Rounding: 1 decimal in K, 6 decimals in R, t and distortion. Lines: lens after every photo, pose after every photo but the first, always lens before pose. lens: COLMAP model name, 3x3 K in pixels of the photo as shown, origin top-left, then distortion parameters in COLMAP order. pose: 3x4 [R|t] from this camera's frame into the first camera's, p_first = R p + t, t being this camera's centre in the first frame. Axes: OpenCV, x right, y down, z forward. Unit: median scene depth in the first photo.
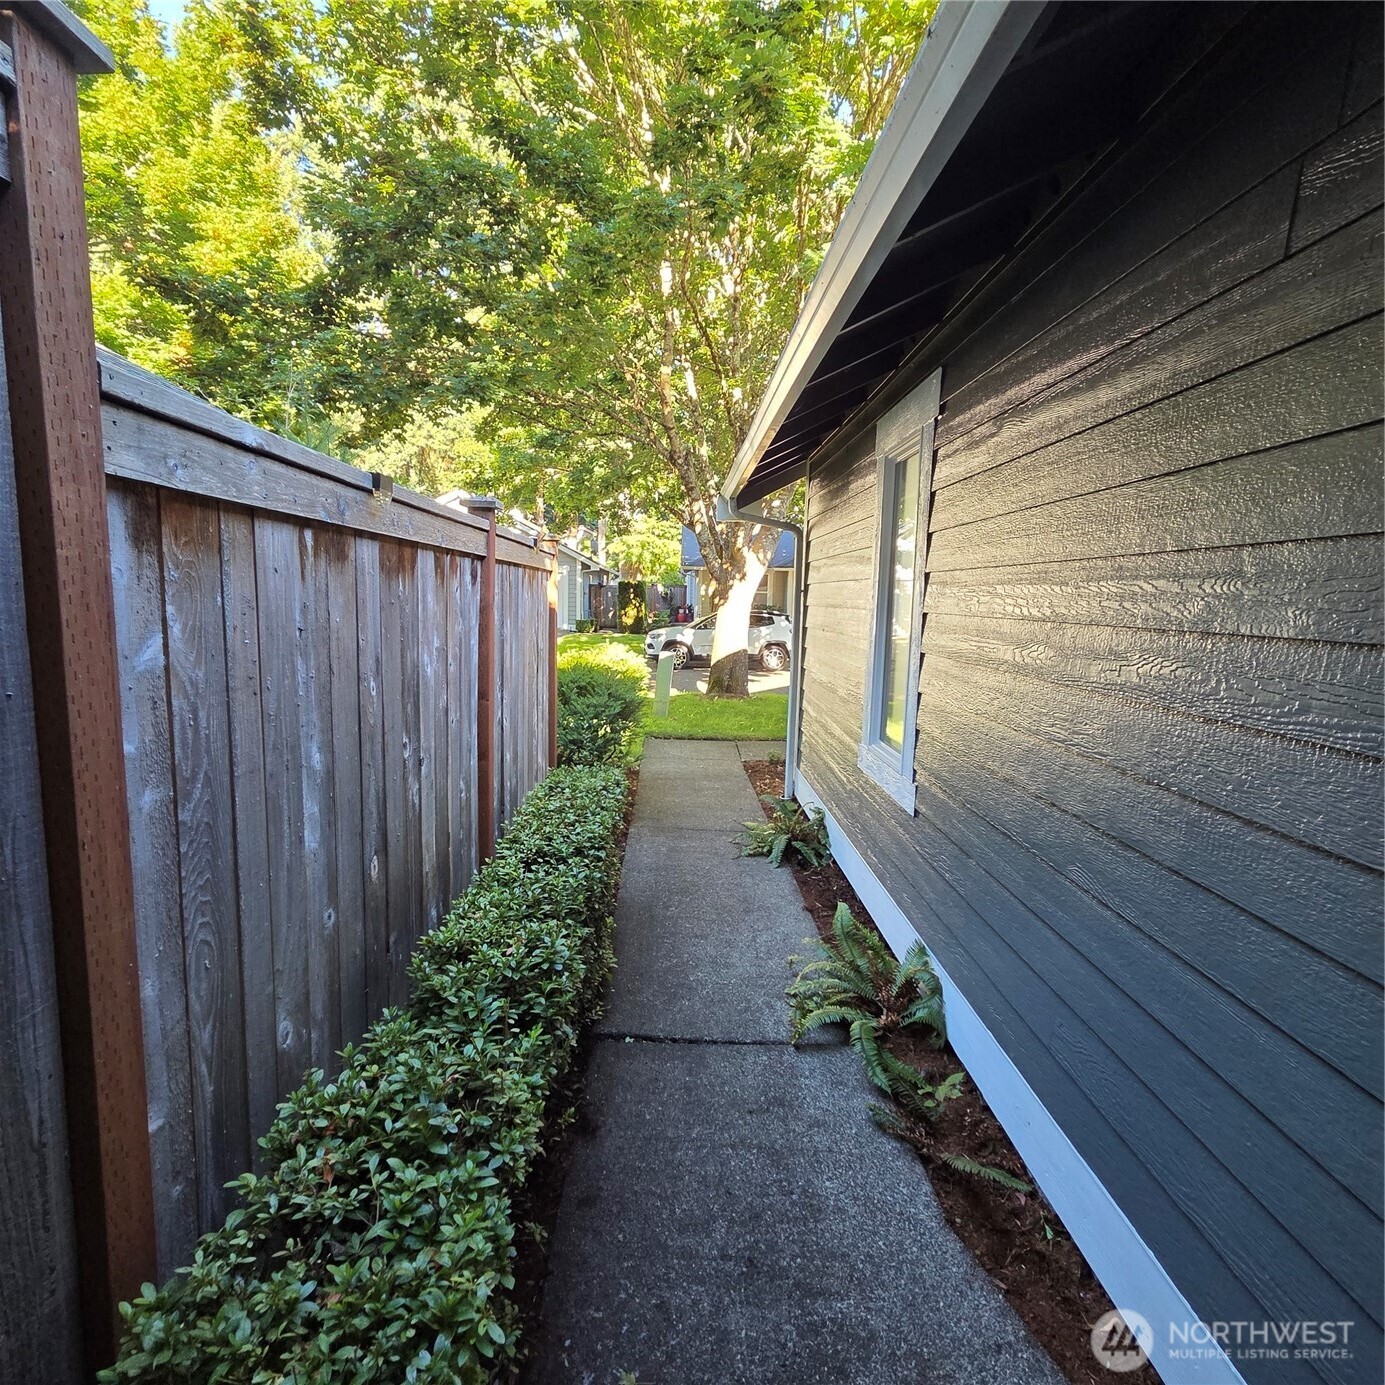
lens RADIAL K [[752.7, 0, 692.5], [0, 752.7, 692.5], [0, 0, 1]] dist [0.003988, -0.001085]
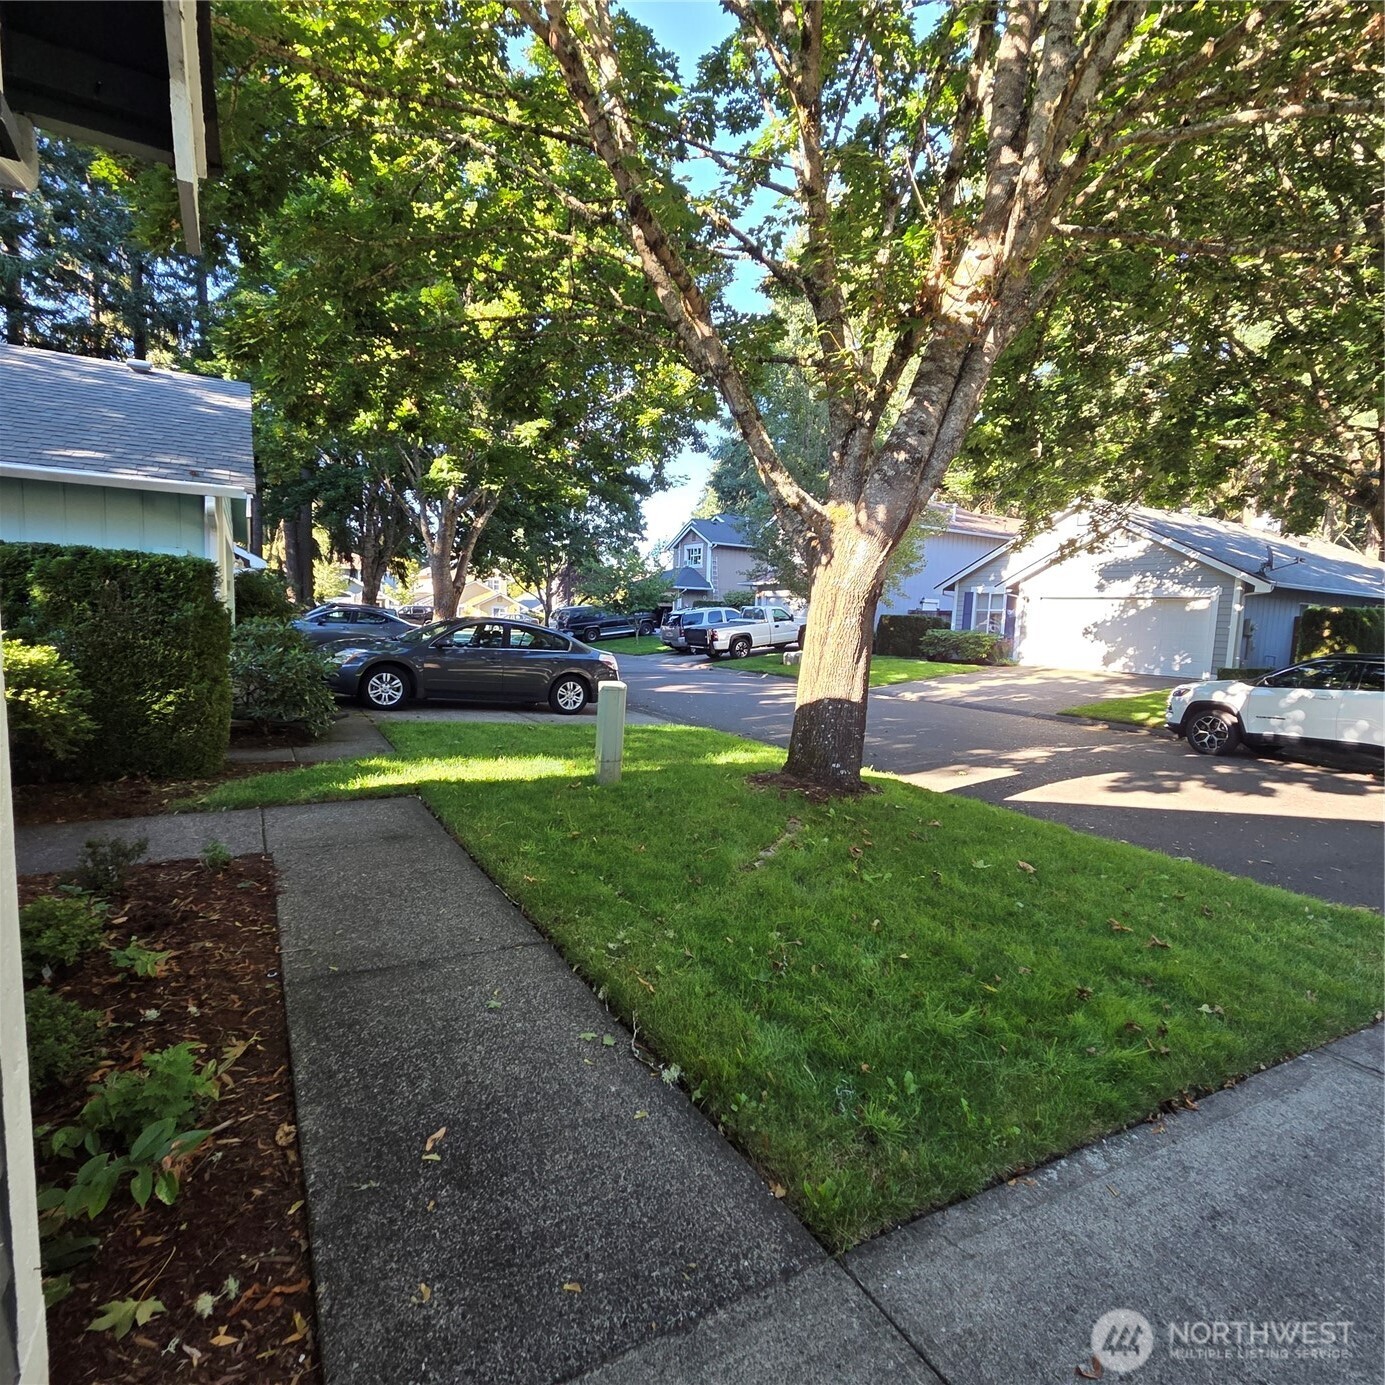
lens RADIAL K [[752.7, 0, 692.5], [0, 752.7, 692.5], [0, 0, 1]] dist [0.003988, -0.001085]
pose [[0.495285, 0.090693, -0.863984, 0.349648], [-0.139764, 0.989899, 0.023790, -0.043361], [0.857414, 0.108971, 0.502957, 0.474581]]
